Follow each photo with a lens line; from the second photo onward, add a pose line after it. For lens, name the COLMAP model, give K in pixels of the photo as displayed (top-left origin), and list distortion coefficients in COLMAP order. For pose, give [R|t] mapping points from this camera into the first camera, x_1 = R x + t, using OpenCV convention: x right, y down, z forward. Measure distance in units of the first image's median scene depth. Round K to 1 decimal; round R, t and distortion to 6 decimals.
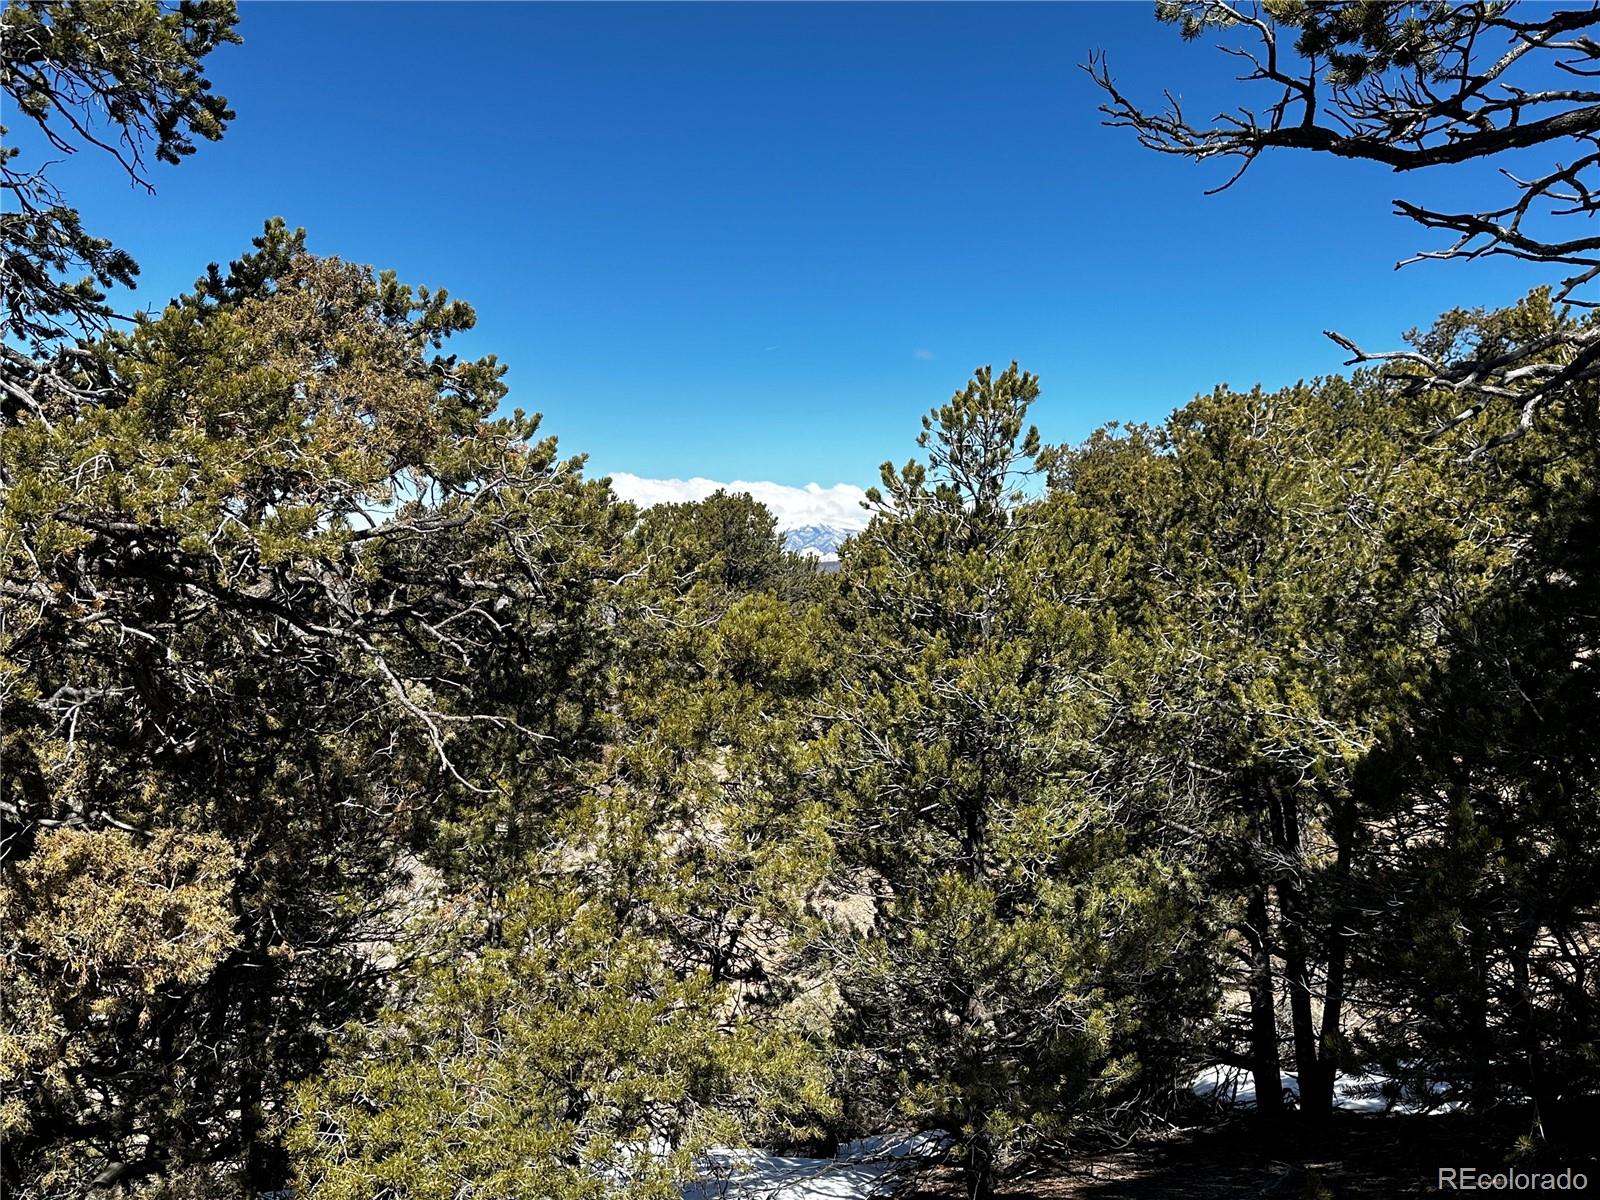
lens RADIAL K [[1422.8, 0, 800.9], [0, 1422.8, 600.8], [0, 0, 1]] dist [0.049651, -0.036110]
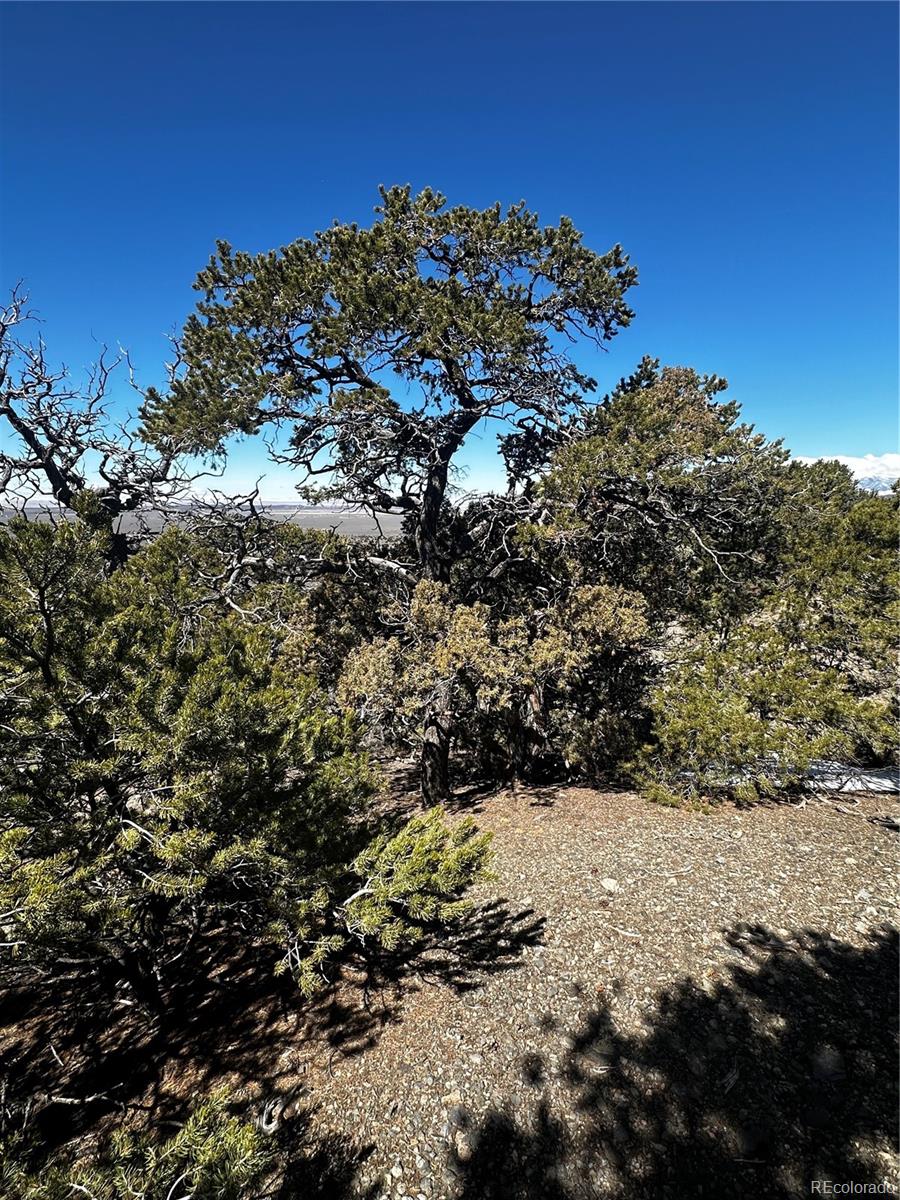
lens RADIAL K [[599.2, 0, 449.1], [0, 599.2, 602.4], [0, 0, 1]] dist [-0.000721, 0.000146]
pose [[0.828191, 0.052301, -0.558000, -0.046271], [0.022343, 0.991763, 0.126119, 0.022223], [0.560000, -0.116918, 0.820201, -0.099855]]
